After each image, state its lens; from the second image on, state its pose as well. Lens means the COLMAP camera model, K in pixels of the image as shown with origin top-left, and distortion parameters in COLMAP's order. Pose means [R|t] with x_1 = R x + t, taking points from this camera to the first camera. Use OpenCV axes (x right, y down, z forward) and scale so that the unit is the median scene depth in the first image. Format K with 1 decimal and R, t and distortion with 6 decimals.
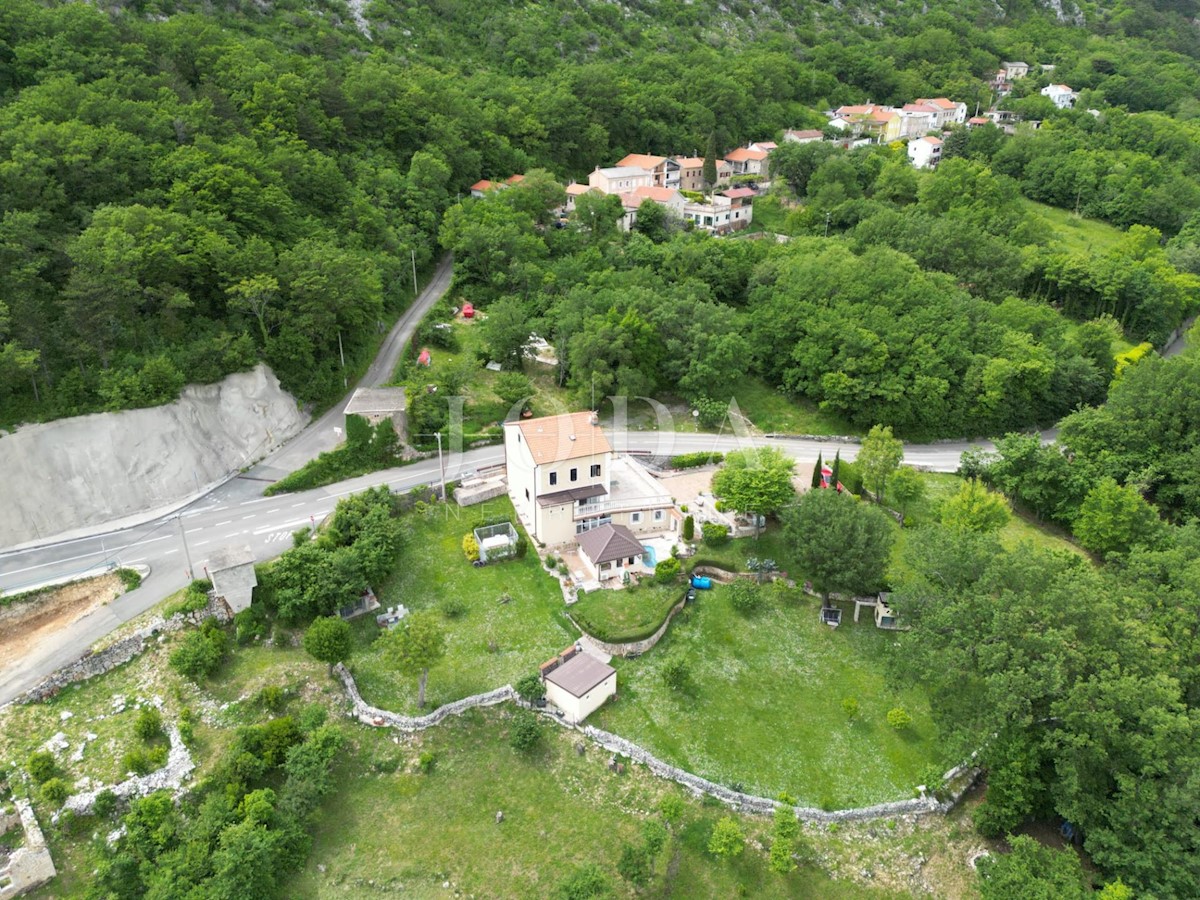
lens RADIAL K [[803.4, 0, 600.0], [0, 803.4, 450.0], [0, 0, 1]] dist [-0.000871, -0.001125]
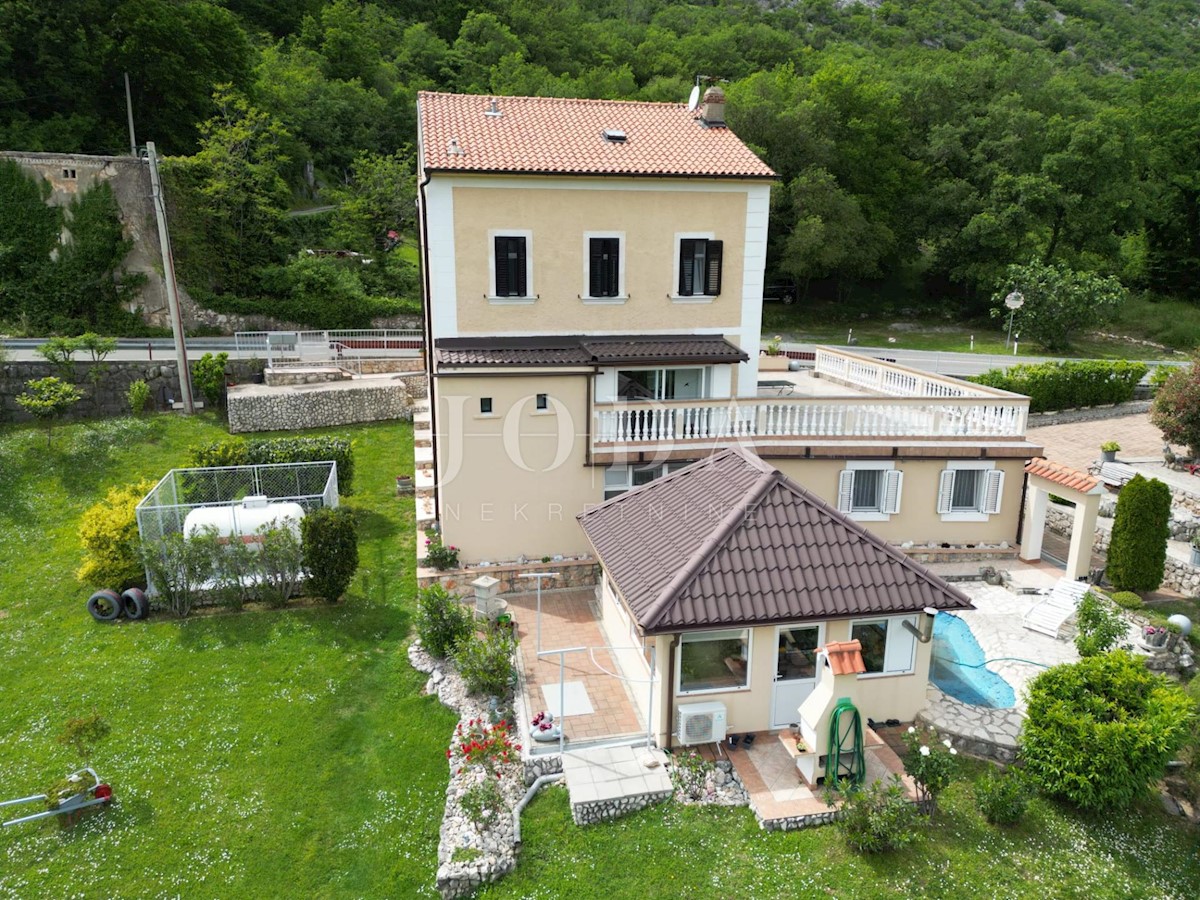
lens RADIAL K [[803.4, 0, 600.0], [0, 803.4, 450.0], [0, 0, 1]] dist [-0.000871, -0.001125]
pose [[0.979852, 0.041434, -0.195382, 0.014430], [-0.082797, 0.974496, -0.208571, 0.133639], [0.181757, 0.220546, 0.958292, 0.796367]]
